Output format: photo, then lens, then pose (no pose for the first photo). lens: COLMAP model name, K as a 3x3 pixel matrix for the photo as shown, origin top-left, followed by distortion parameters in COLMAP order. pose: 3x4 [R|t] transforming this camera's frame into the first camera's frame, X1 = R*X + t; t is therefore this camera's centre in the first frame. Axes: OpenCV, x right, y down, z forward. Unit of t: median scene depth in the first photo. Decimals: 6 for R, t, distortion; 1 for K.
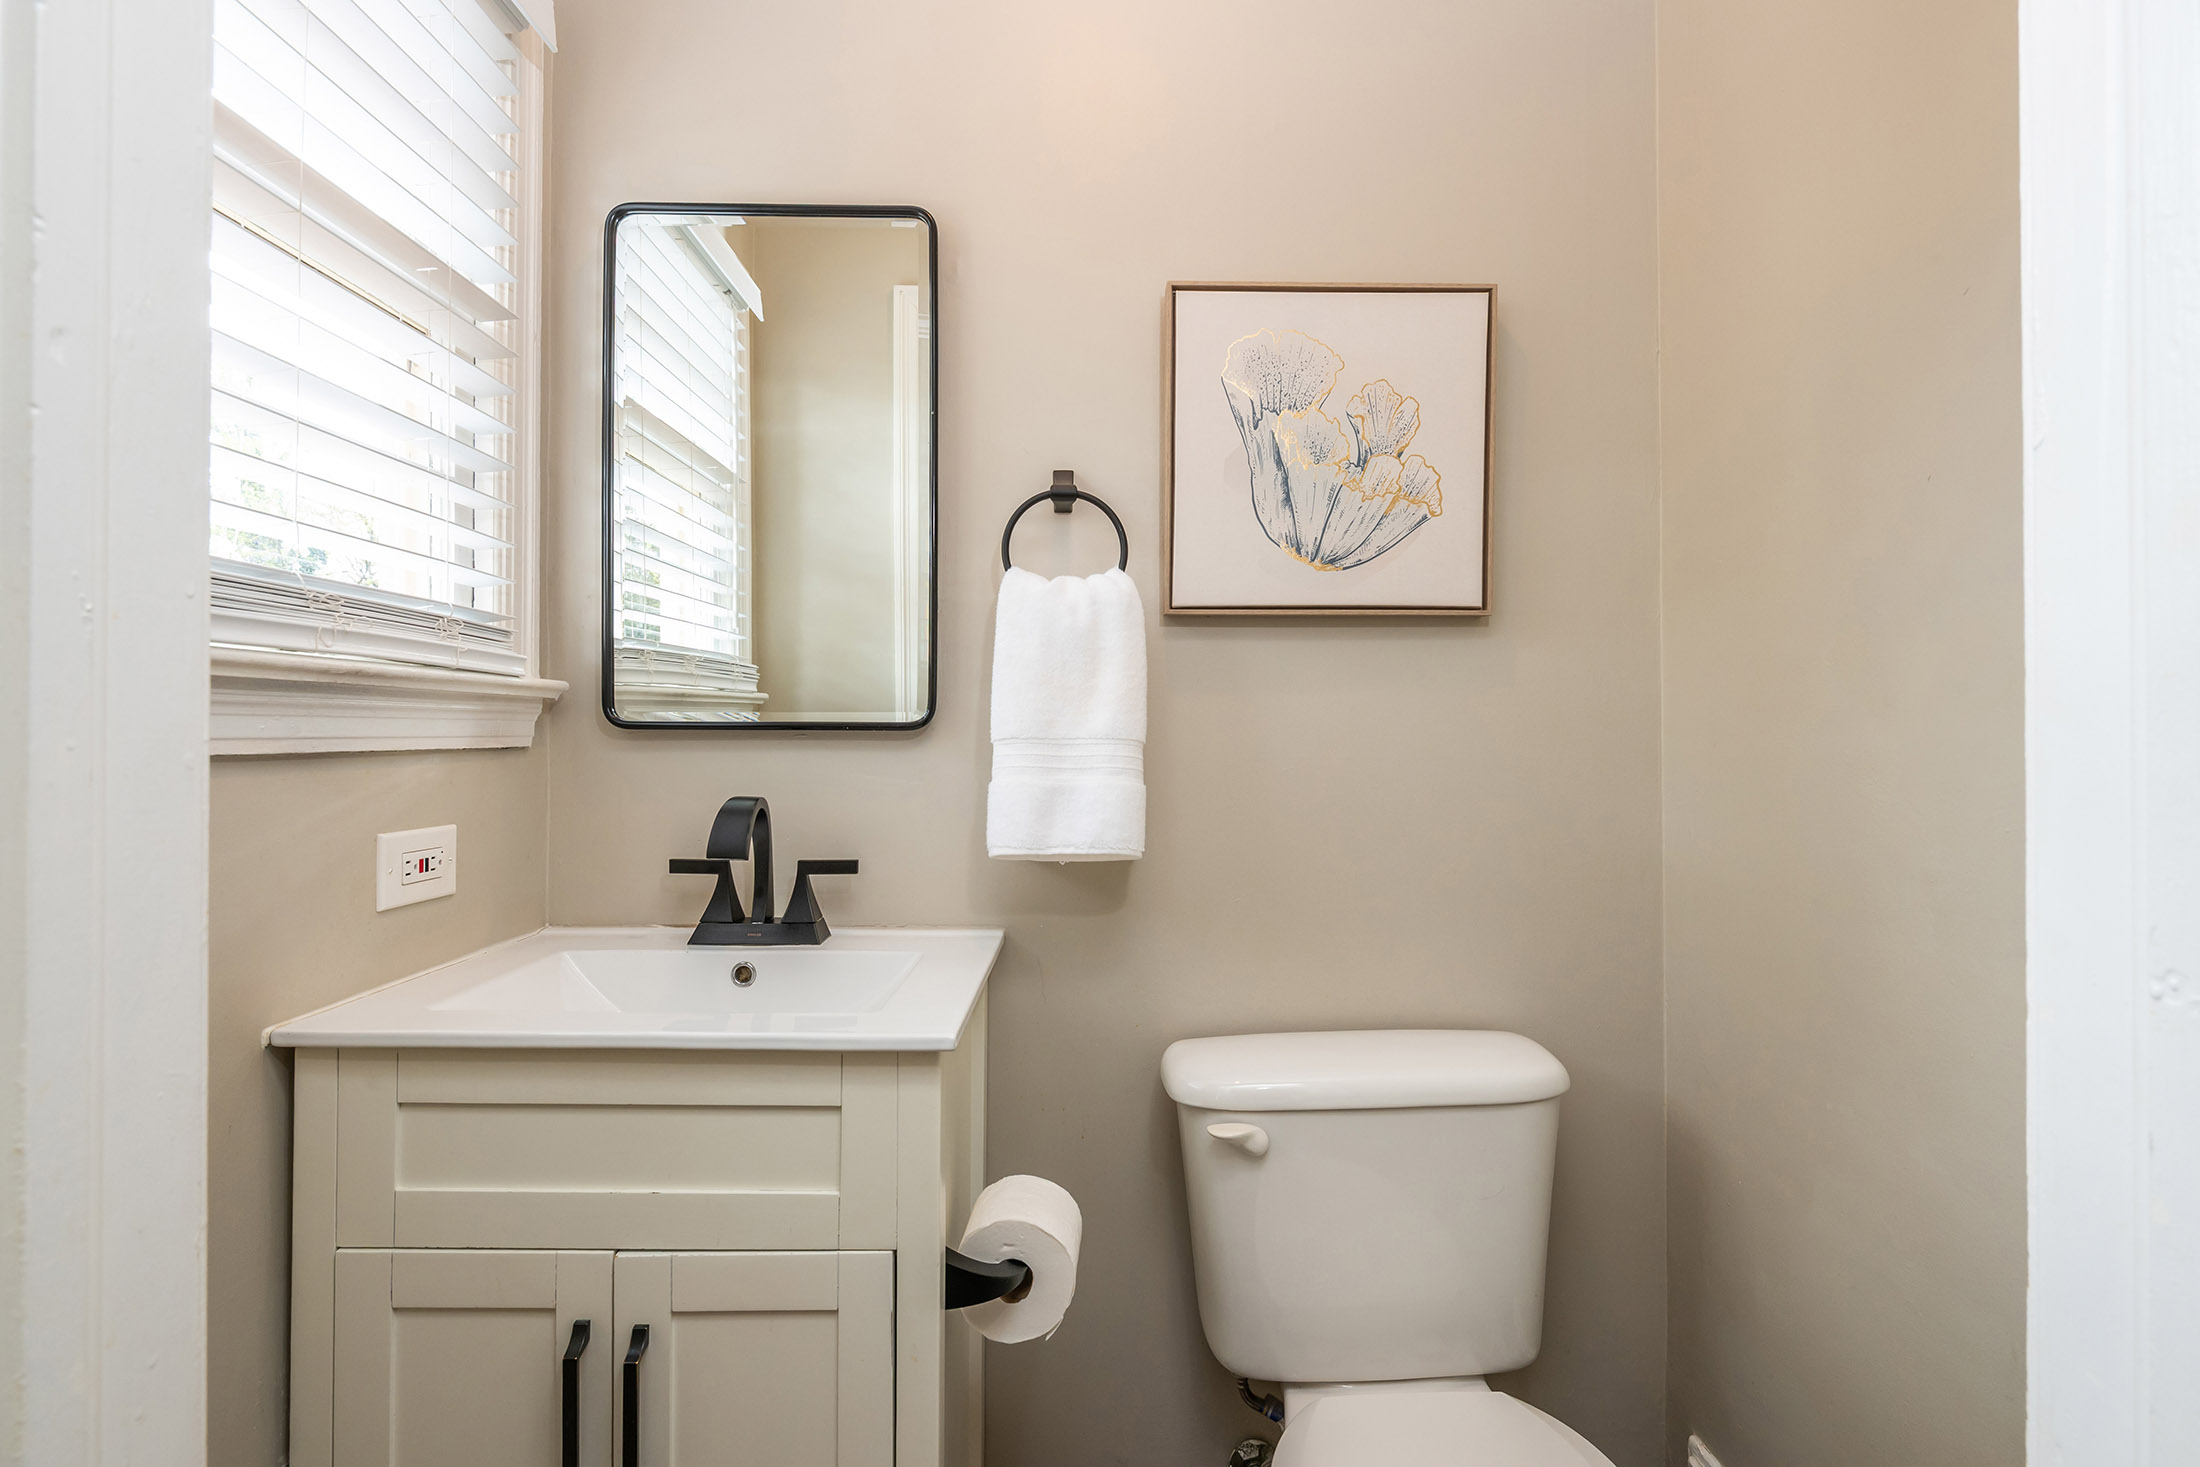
lens RADIAL K [[1041.6, 0, 1100.8], [0, 1041.6, 736.5], [0, 0, 1]] dist [-0.001856, -0.001191]
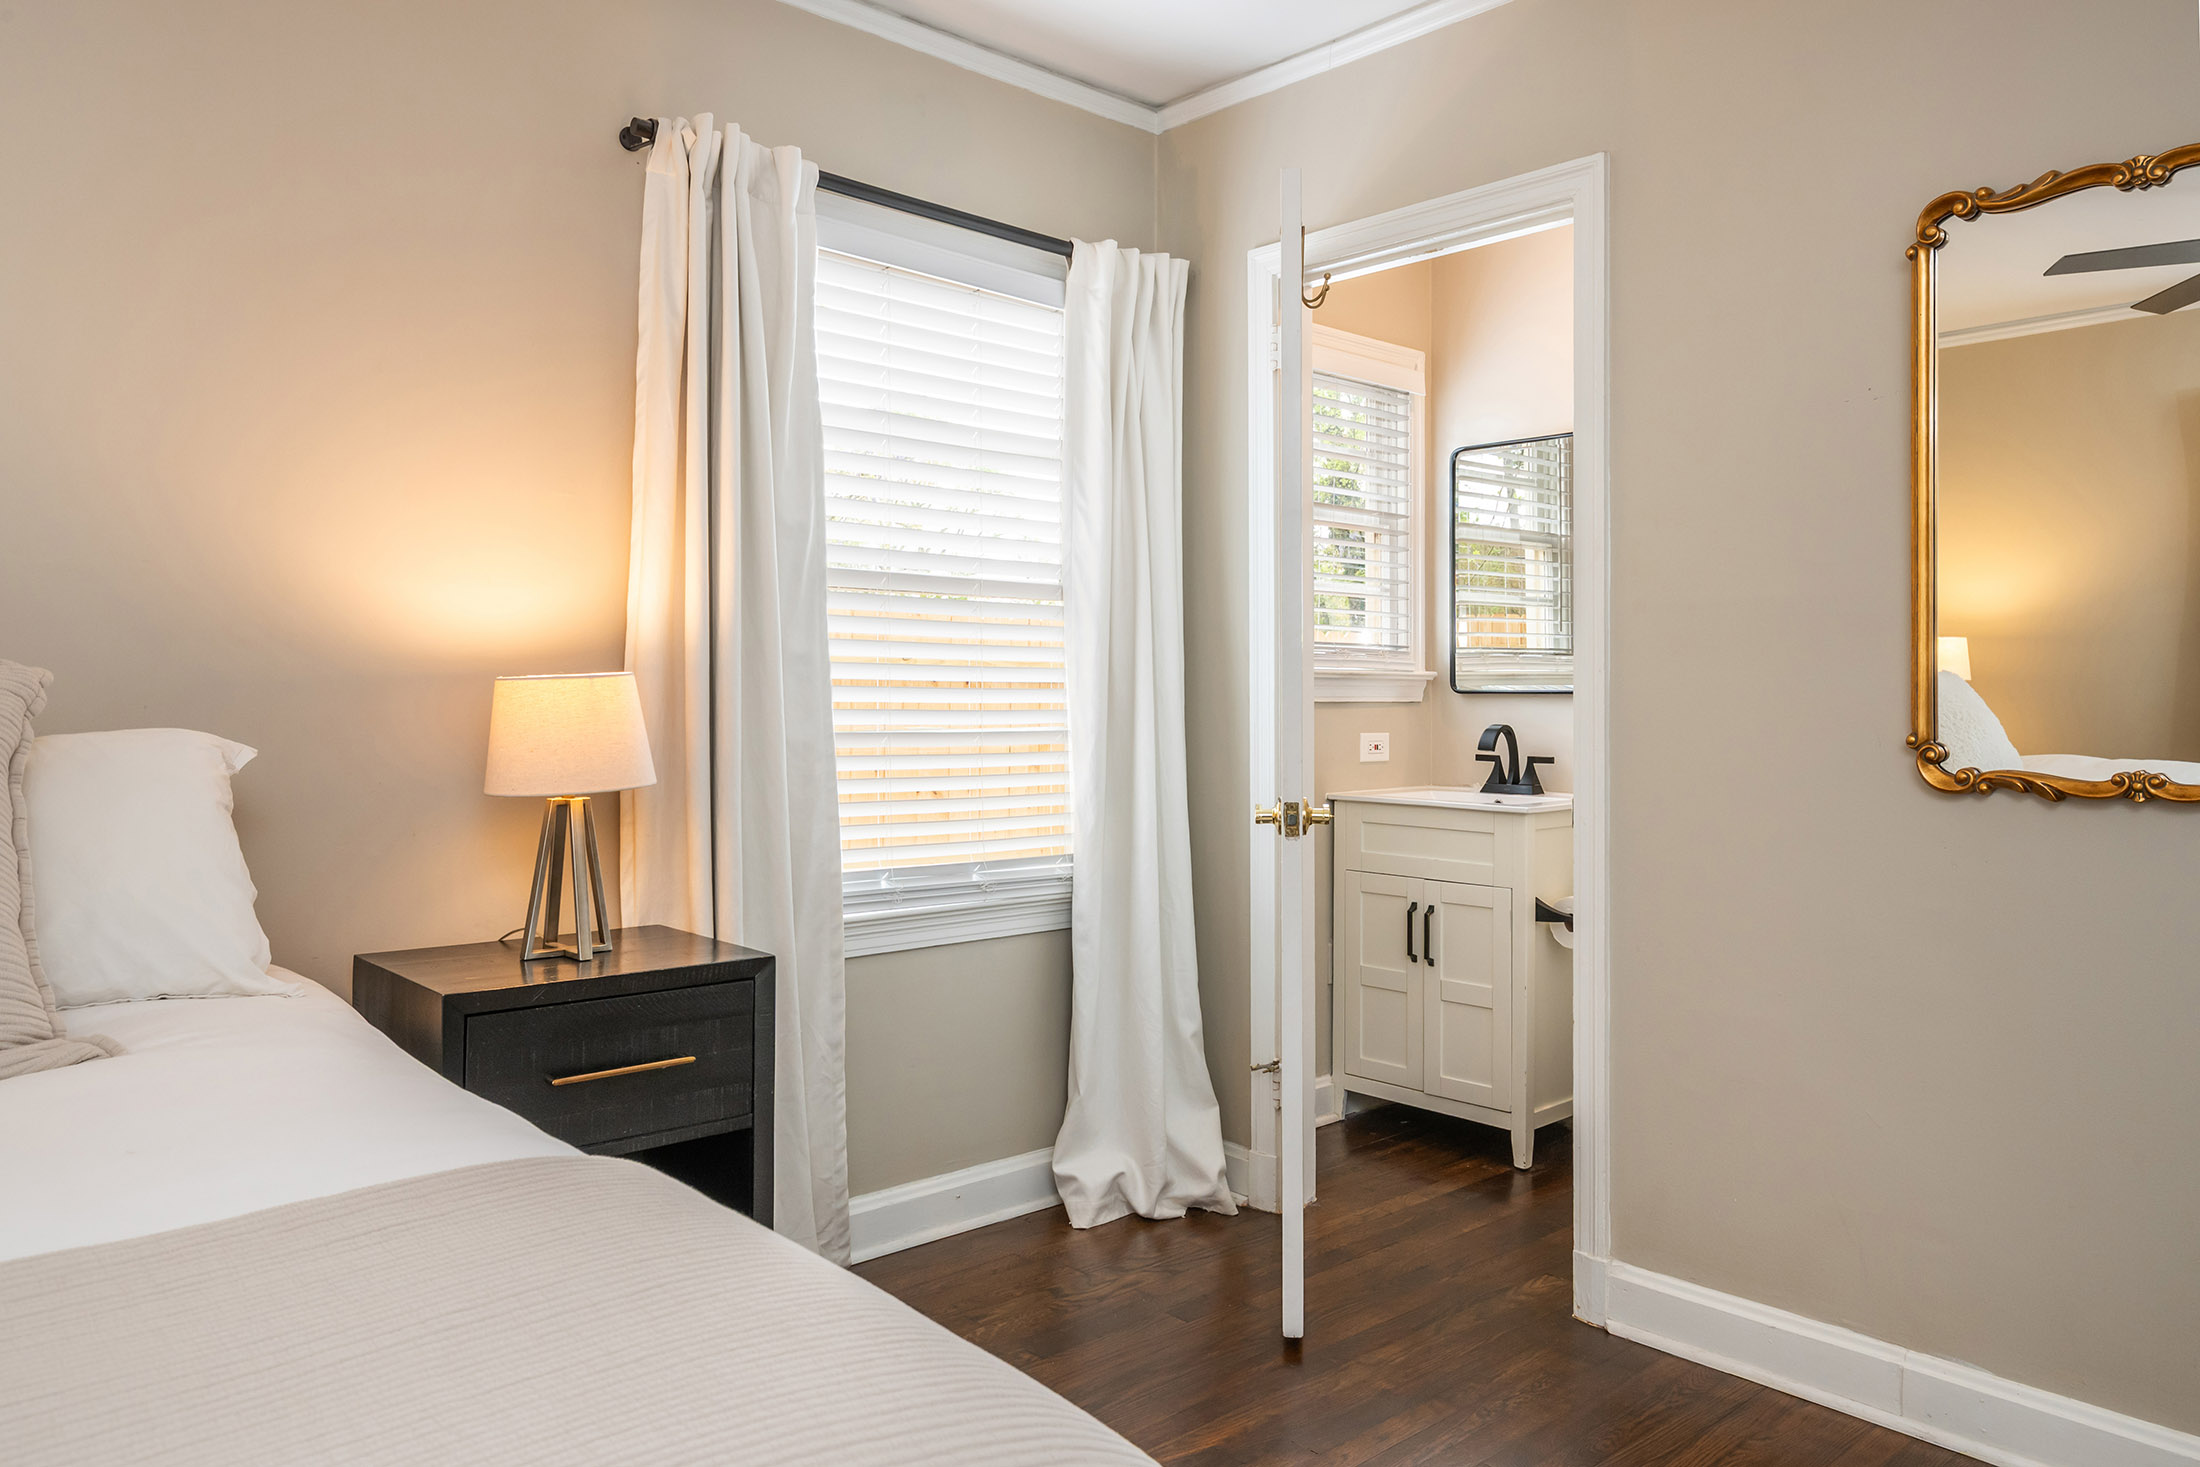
lens RADIAL K [[1517.9, 0, 1100.0], [0, 1517.9, 733.5], [0, 0, 1]] dist [-0.001057, -0.000085]
pose [[0.675040, 0.009333, -0.737722, 1.482493], [-0.000640, 0.999927, 0.012065, 0.040675], [0.737781, -0.007672, 0.674997, -1.822112]]
